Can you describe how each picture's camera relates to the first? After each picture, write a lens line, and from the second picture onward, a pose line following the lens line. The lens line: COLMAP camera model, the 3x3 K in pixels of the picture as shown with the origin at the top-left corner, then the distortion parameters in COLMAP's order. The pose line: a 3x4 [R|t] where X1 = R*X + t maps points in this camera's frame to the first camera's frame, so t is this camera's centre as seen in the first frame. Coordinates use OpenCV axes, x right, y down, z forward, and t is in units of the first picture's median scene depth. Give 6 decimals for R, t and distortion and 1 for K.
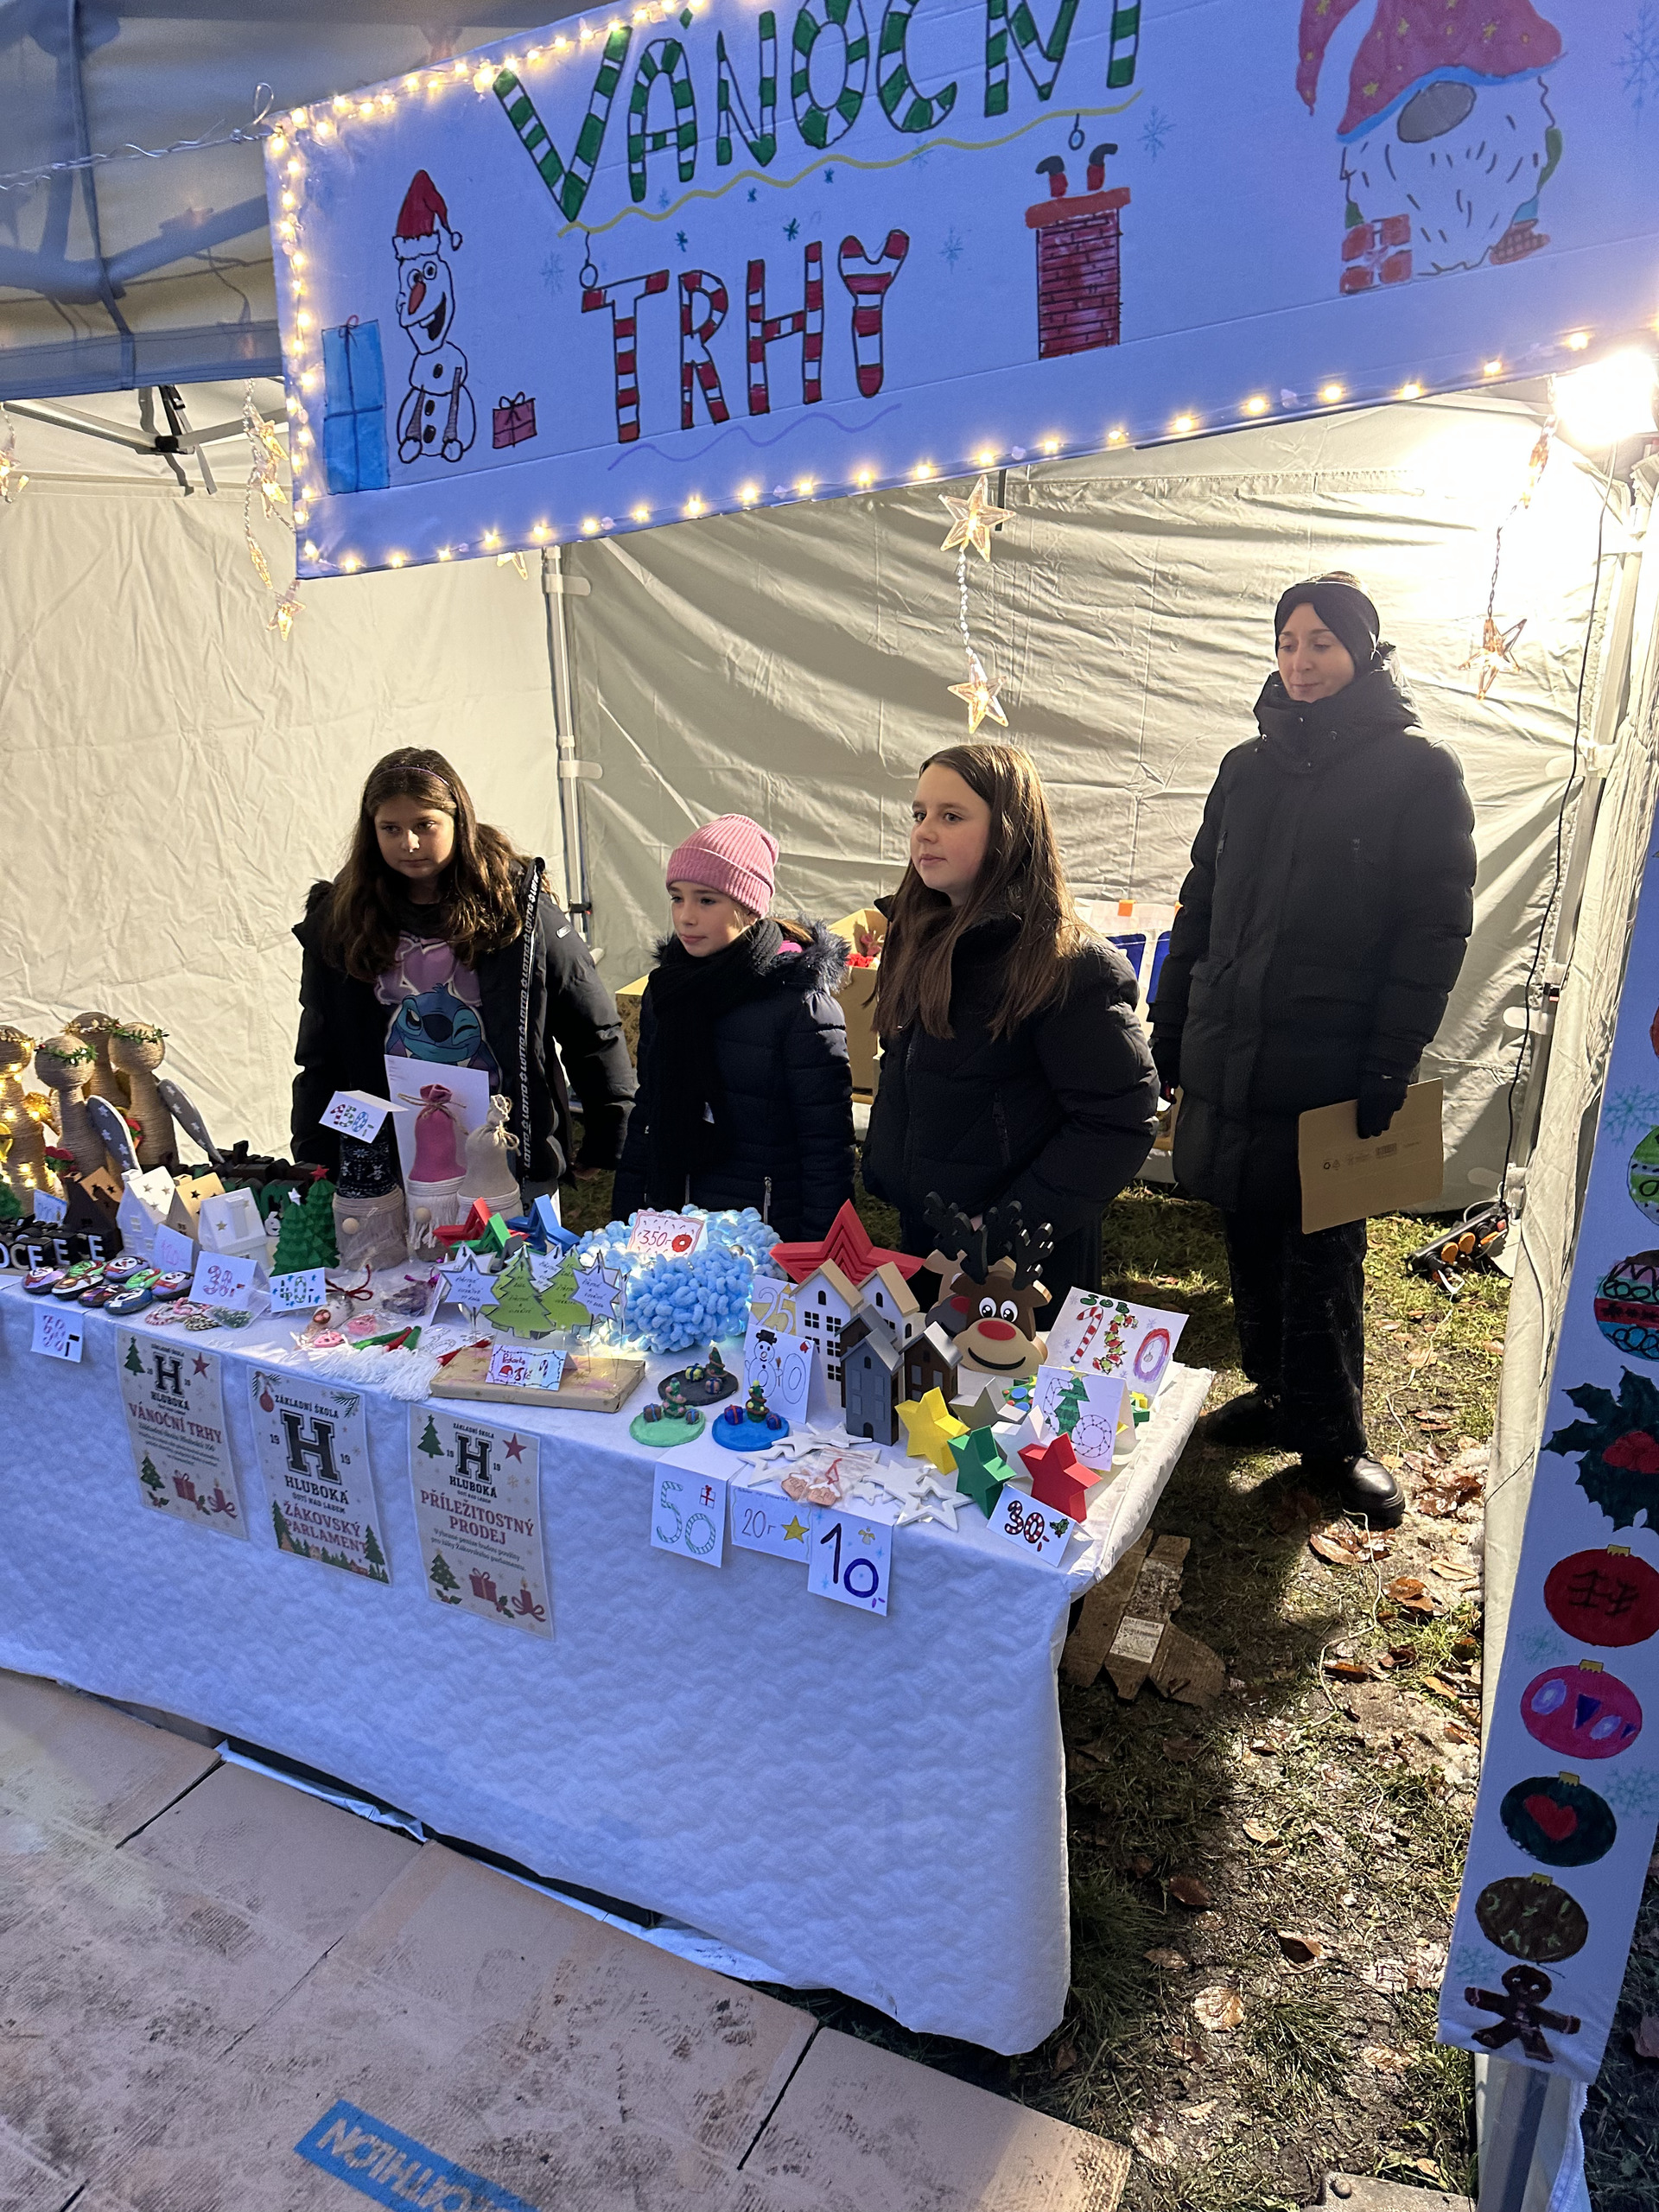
lens RADIAL K [[1519.3, 0, 781.0], [0, 1519.3, 1069.1], [0, 0, 1]] dist [-0.006564, -0.006557]
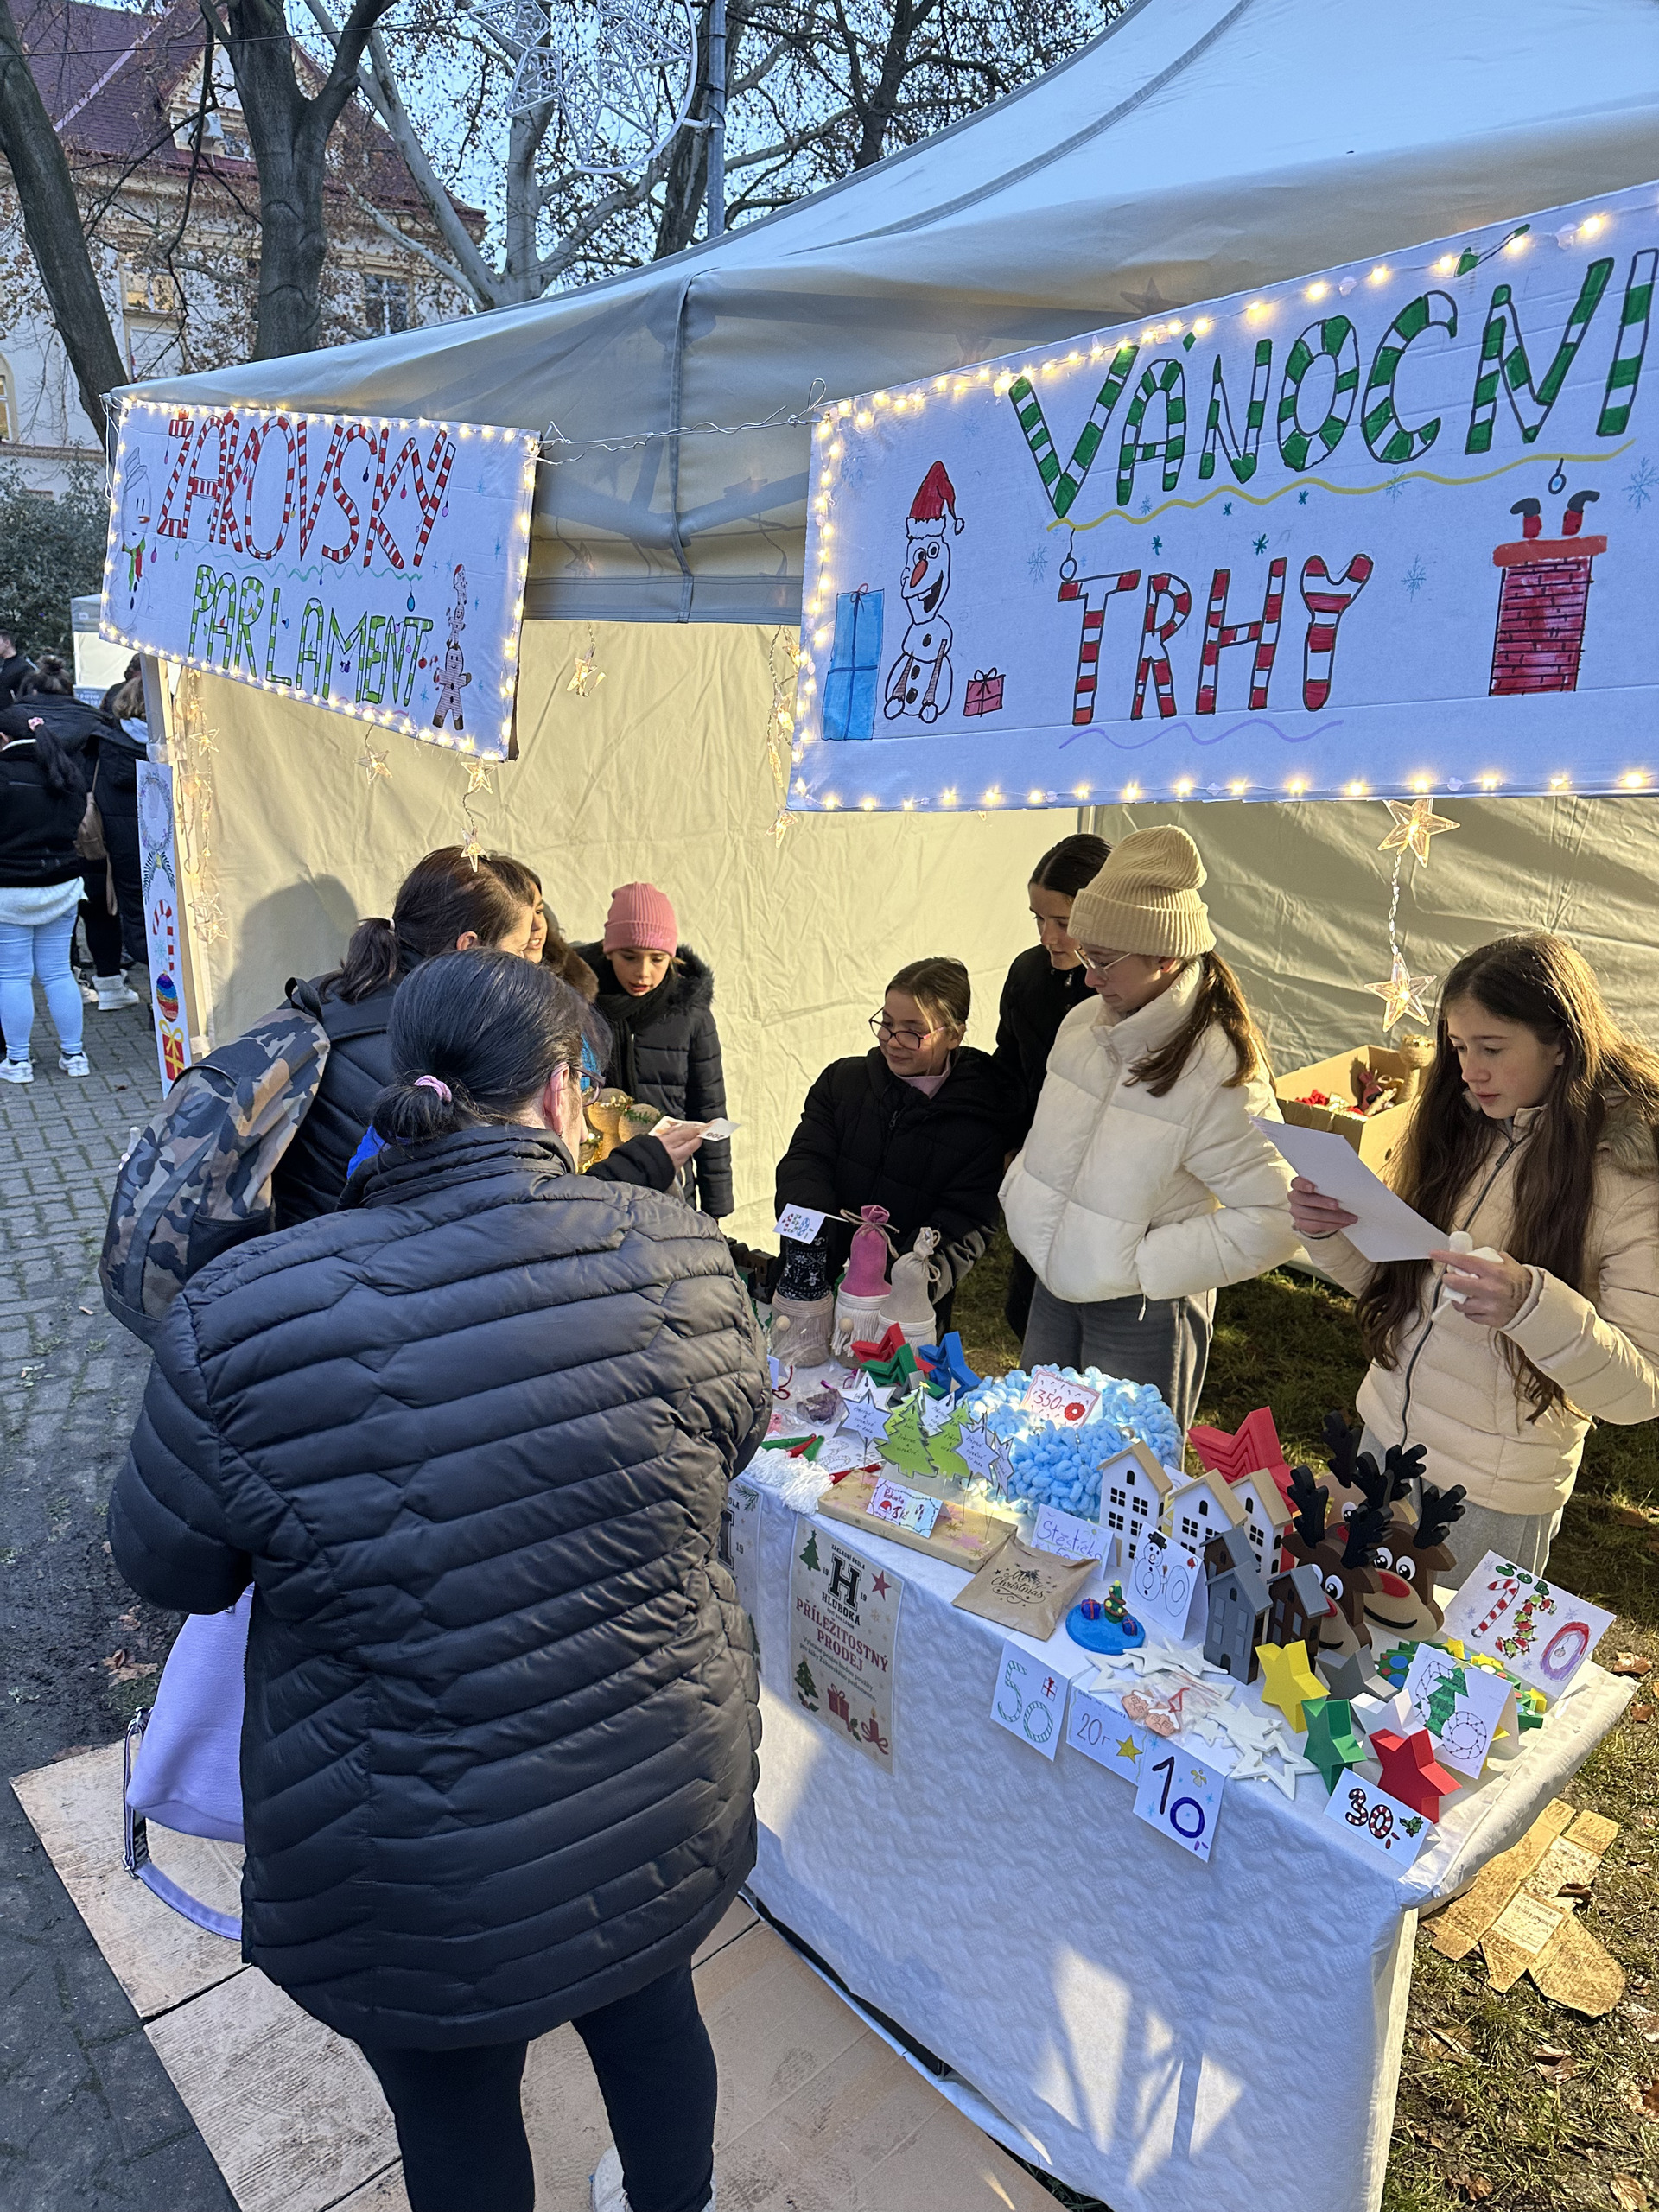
lens RADIAL K [[1479.1, 0, 809.1], [0, 1479.1, 1042.8], [0, 0, 1]] dist [0.093634, -0.120123]
pose [[0.940515, 0.133198, -0.312554, 0.077794], [-0.148782, 0.988517, -0.026438, -0.130826], [0.305443, 0.071368, 0.949532, -0.049546]]
